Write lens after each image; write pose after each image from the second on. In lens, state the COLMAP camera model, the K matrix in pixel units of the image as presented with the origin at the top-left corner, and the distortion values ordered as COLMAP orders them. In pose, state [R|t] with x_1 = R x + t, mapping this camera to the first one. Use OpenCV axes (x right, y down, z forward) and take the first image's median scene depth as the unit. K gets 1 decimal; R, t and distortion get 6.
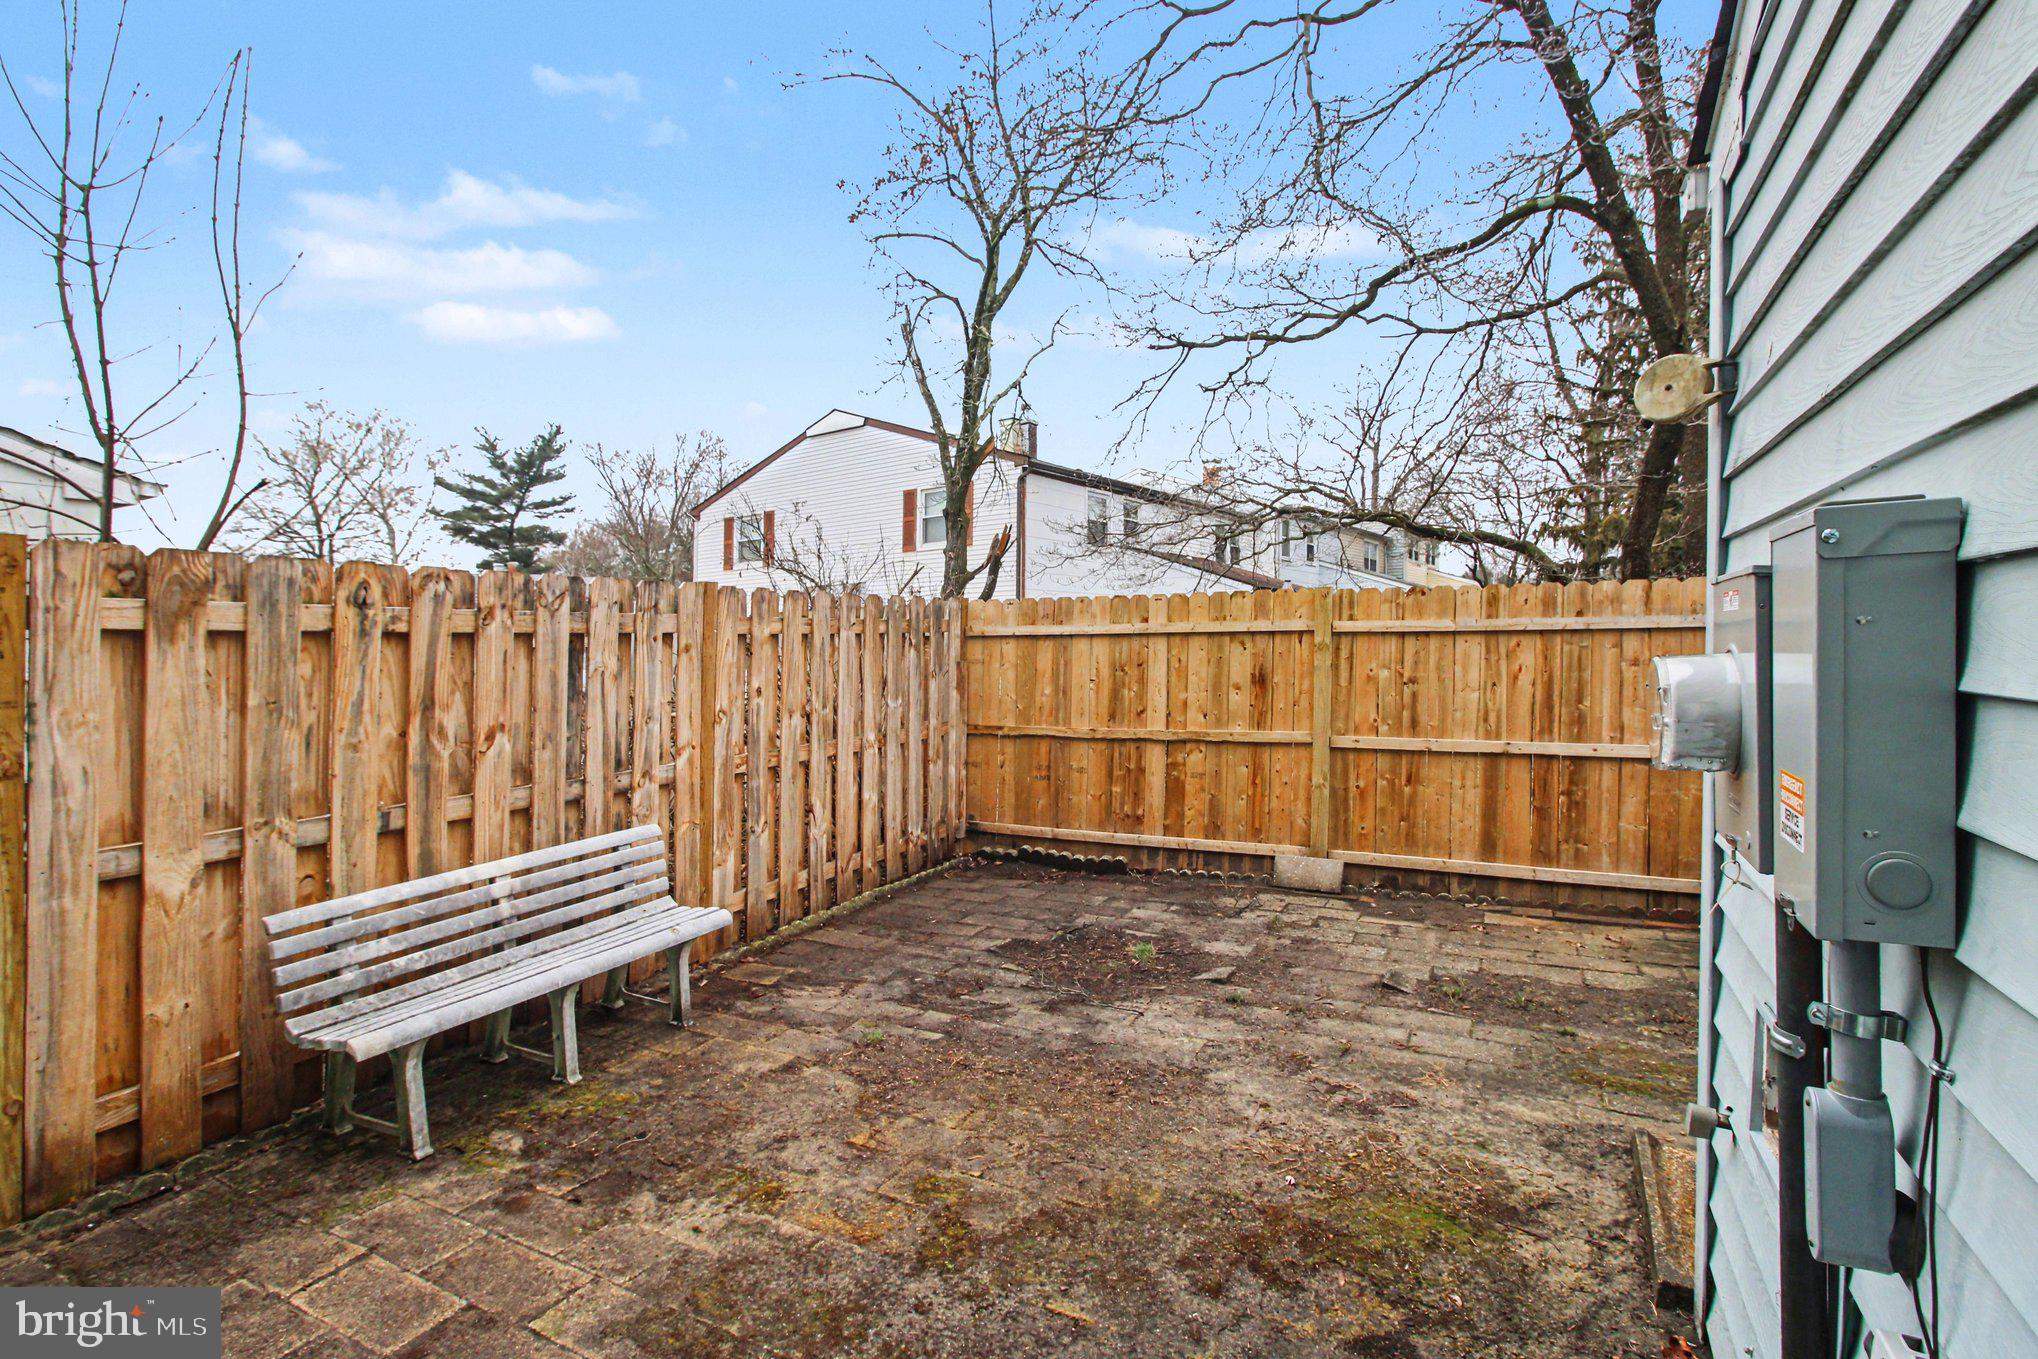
lens RADIAL K [[980.0, 0, 1005.9], [0, 980.0, 670.5], [0, 0, 1]] dist [-0.009054, 0.004099]
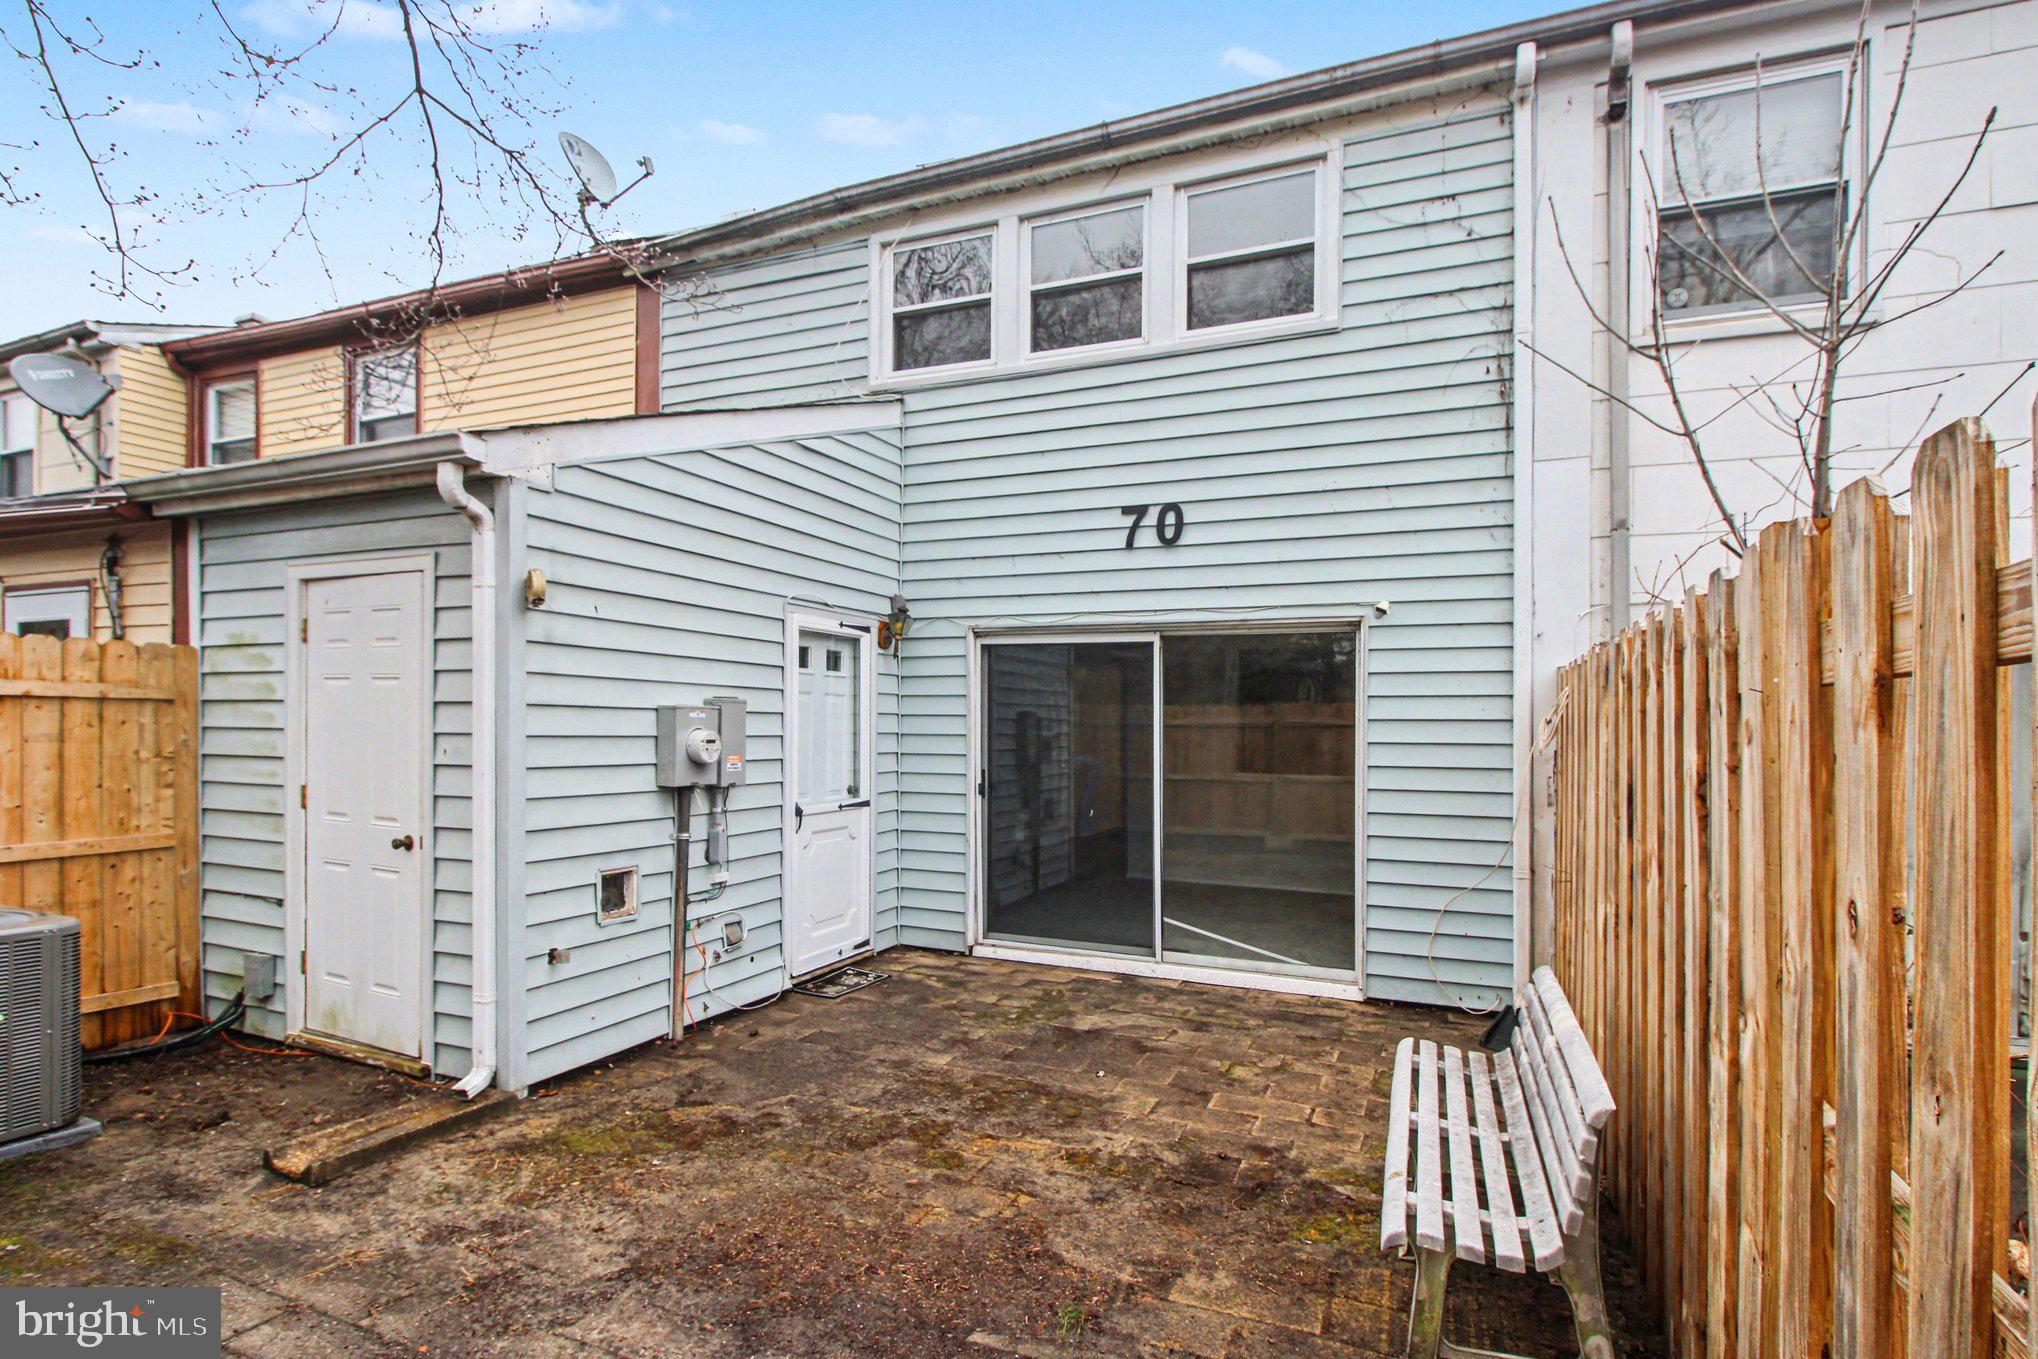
lens RADIAL K [[980.0, 0, 1015.1], [0, 980.0, 693.9], [0, 0, 1]] dist [-0.009054, 0.004099]
pose [[-0.996431, 0.000925, -0.084407, -0.046985], [0.001586, 0.999969, -0.007764, -0.049325], [0.084397, -0.007870, -0.996401, 1.868614]]
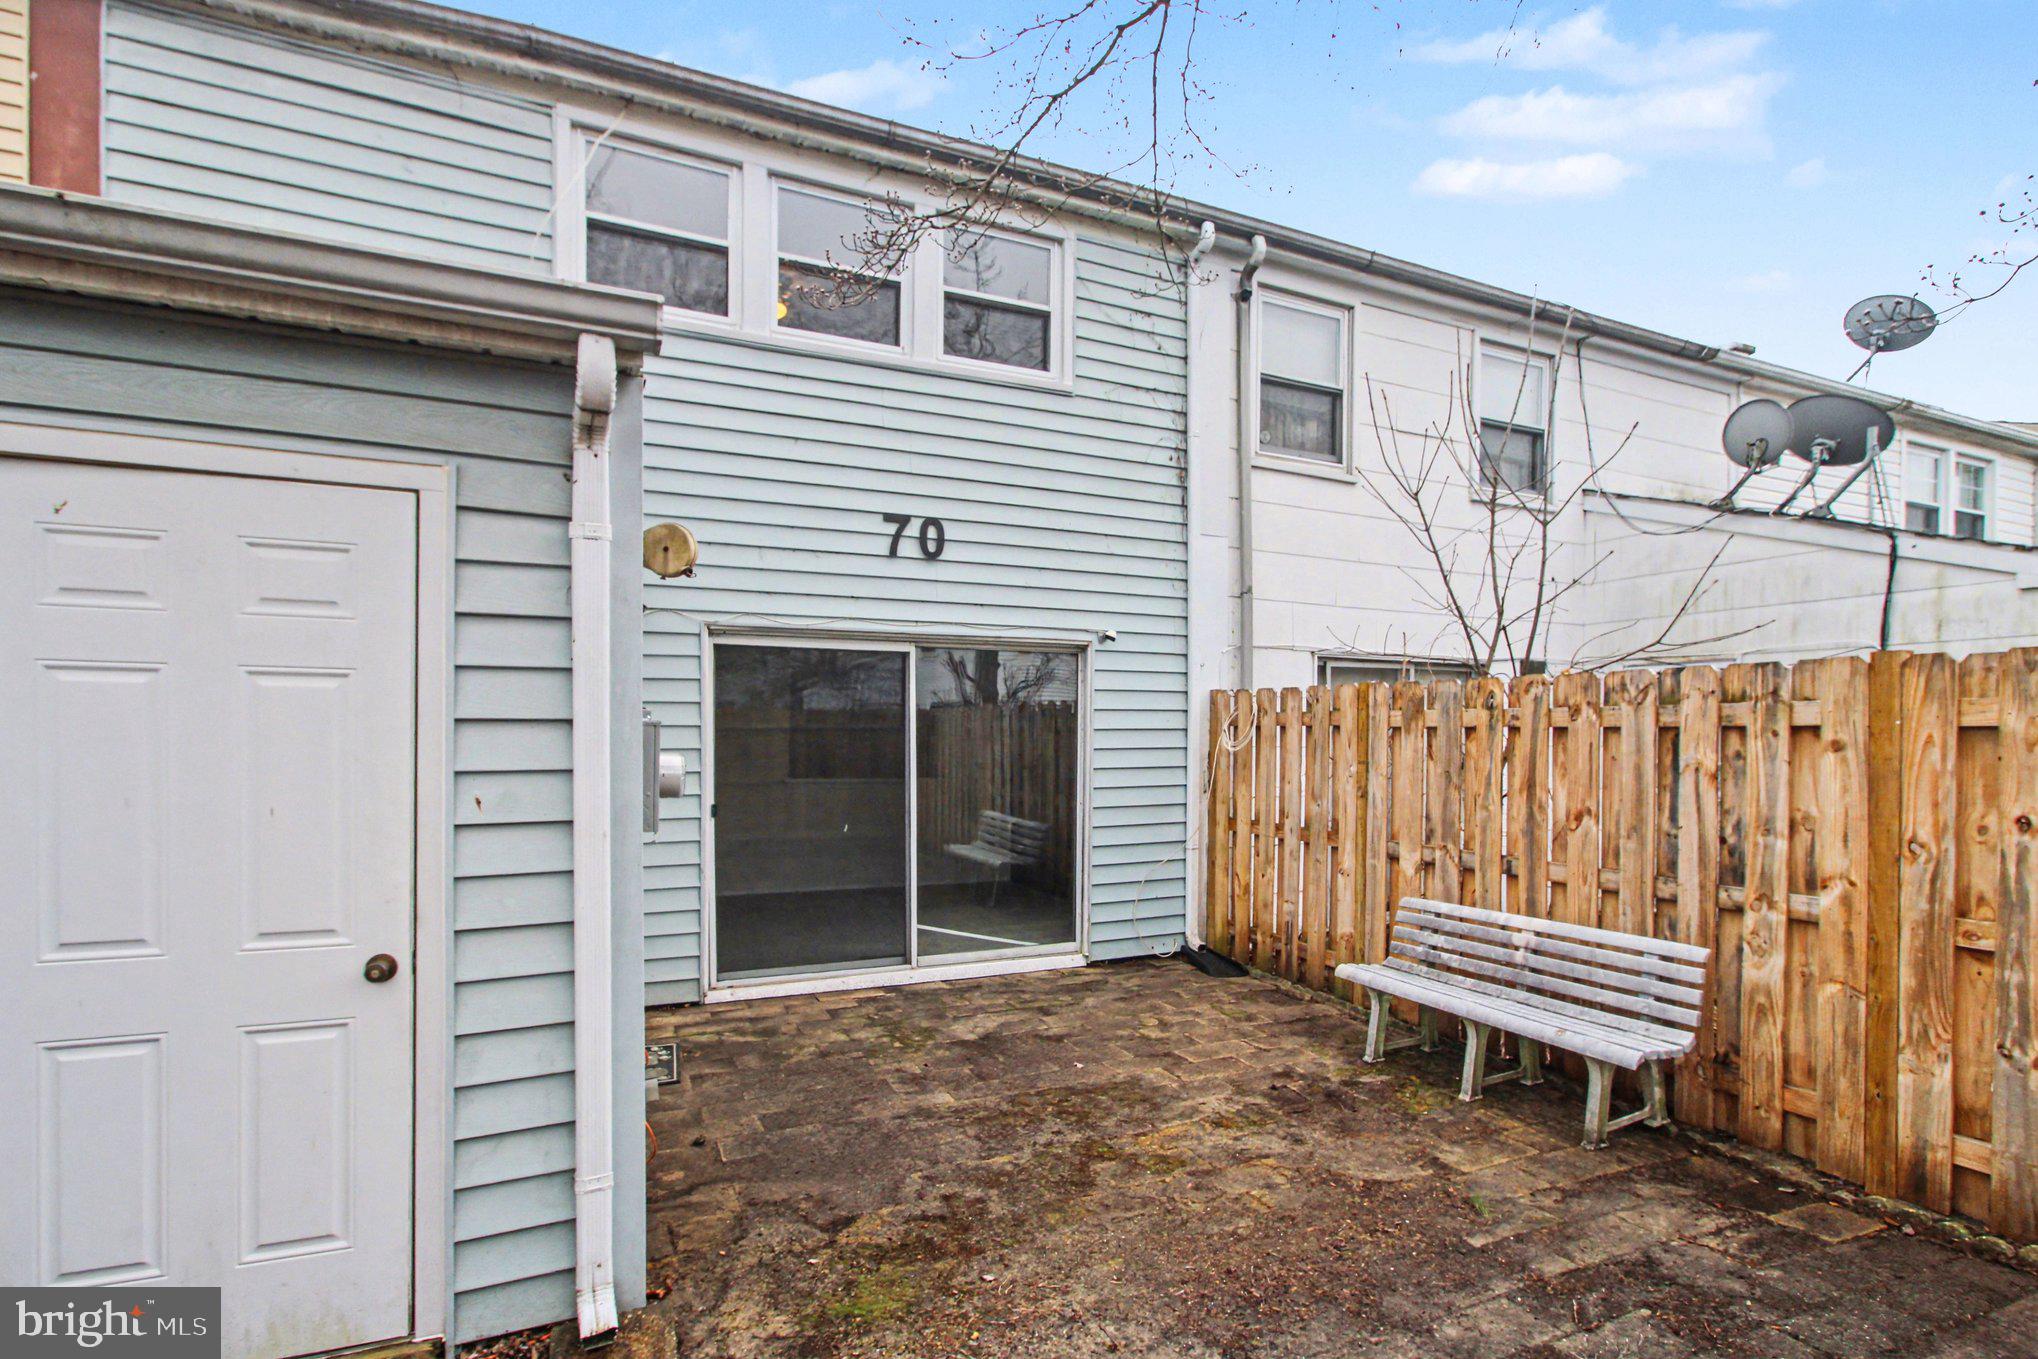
lens RADIAL K [[980.0, 0, 1024.5], [0, 980.0, 694.7], [0, 0, 1]] dist [-0.009054, 0.004099]
pose [[-0.612247, -0.016298, -0.790499, 0.893516], [-0.013765, 0.999856, -0.009954, -0.064561], [0.790547, 0.004787, -0.612383, 1.358646]]
